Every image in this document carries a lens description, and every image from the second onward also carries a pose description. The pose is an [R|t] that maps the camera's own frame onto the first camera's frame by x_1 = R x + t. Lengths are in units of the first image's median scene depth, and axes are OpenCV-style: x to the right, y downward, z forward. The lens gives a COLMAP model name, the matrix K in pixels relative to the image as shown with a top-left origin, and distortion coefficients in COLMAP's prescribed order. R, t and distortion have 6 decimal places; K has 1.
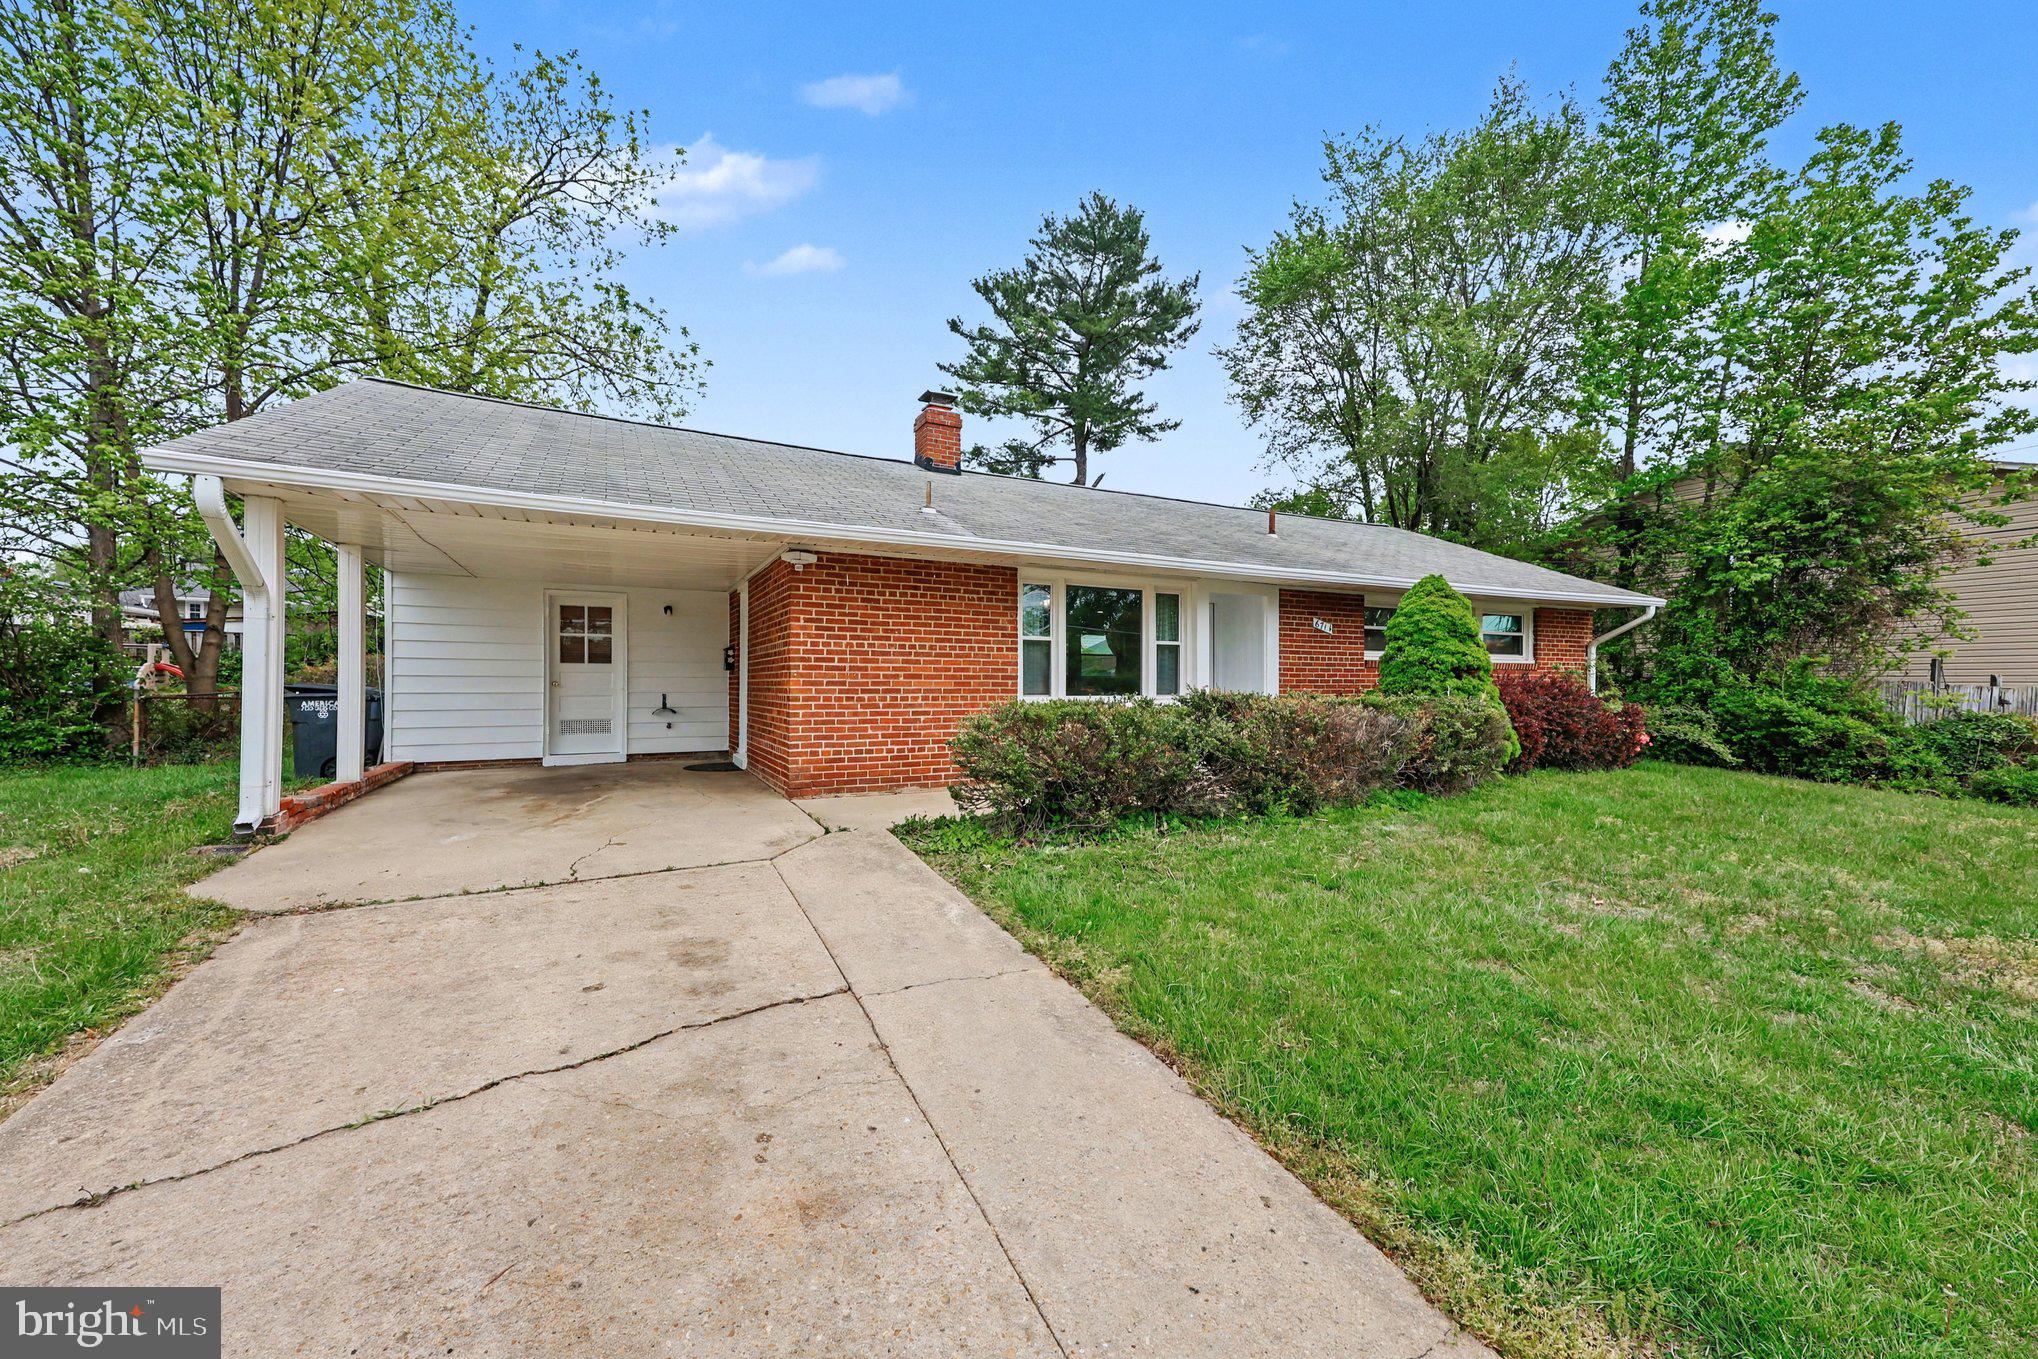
lens RADIAL K [[807.6, 0, 1013.2], [0, 807.6, 675.3], [0, 0, 1]] dist [0.046208, -0.000077]
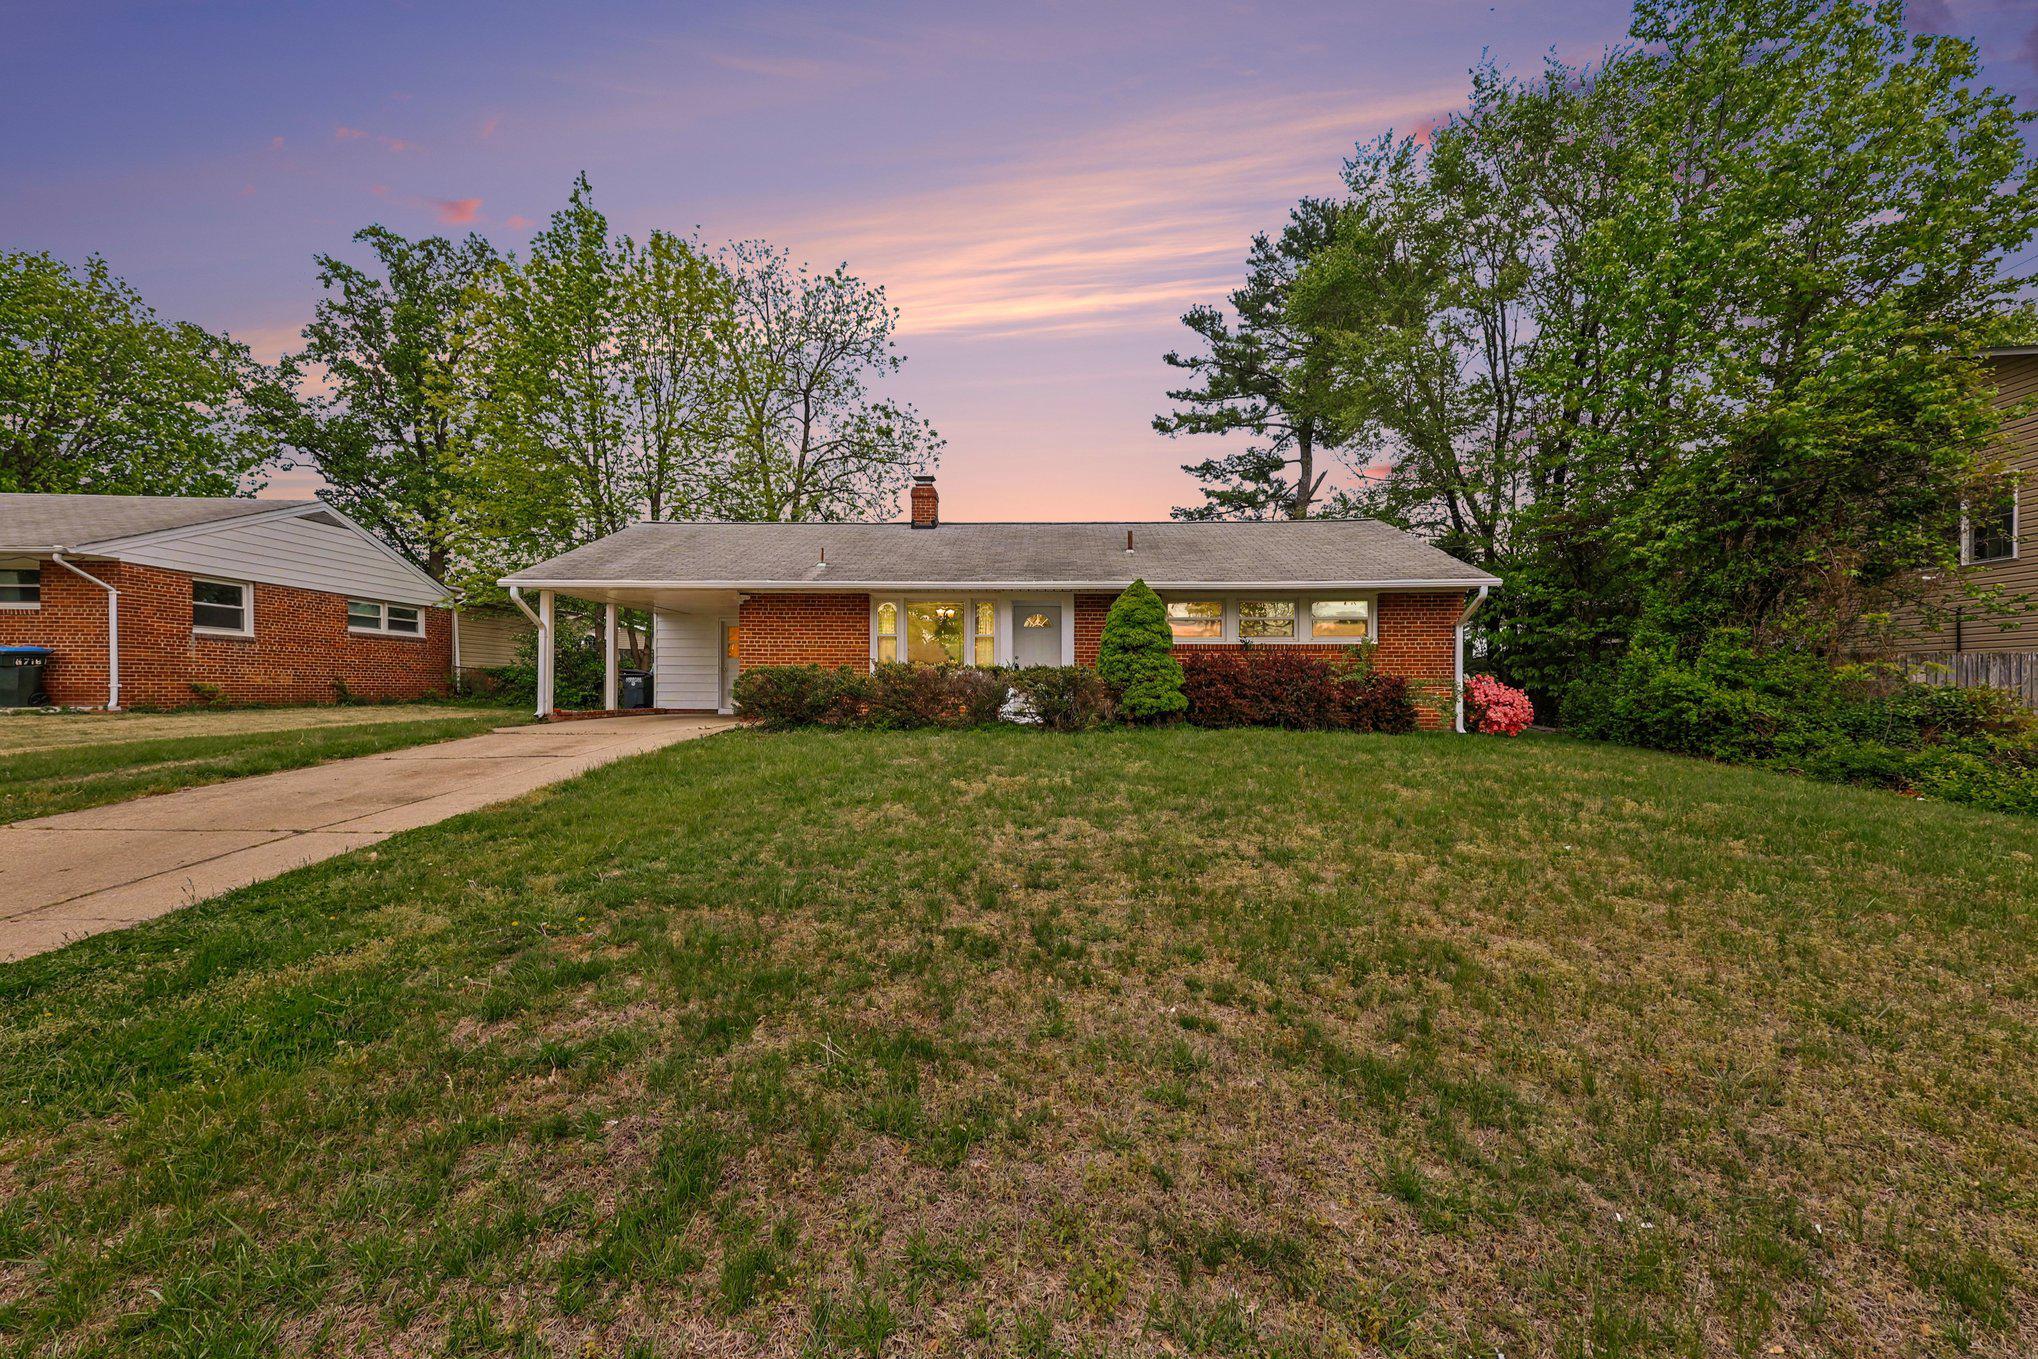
lens RADIAL K [[807.6, 0, 1013.2], [0, 807.6, 675.3], [0, 0, 1]] dist [0.046208, -0.000077]
pose [[0.857484, -0.005923, -0.514477, 0.790618], [0.004595, 0.999982, -0.003853, 0.031705], [0.514490, 0.000939, 0.857496, -0.201421]]
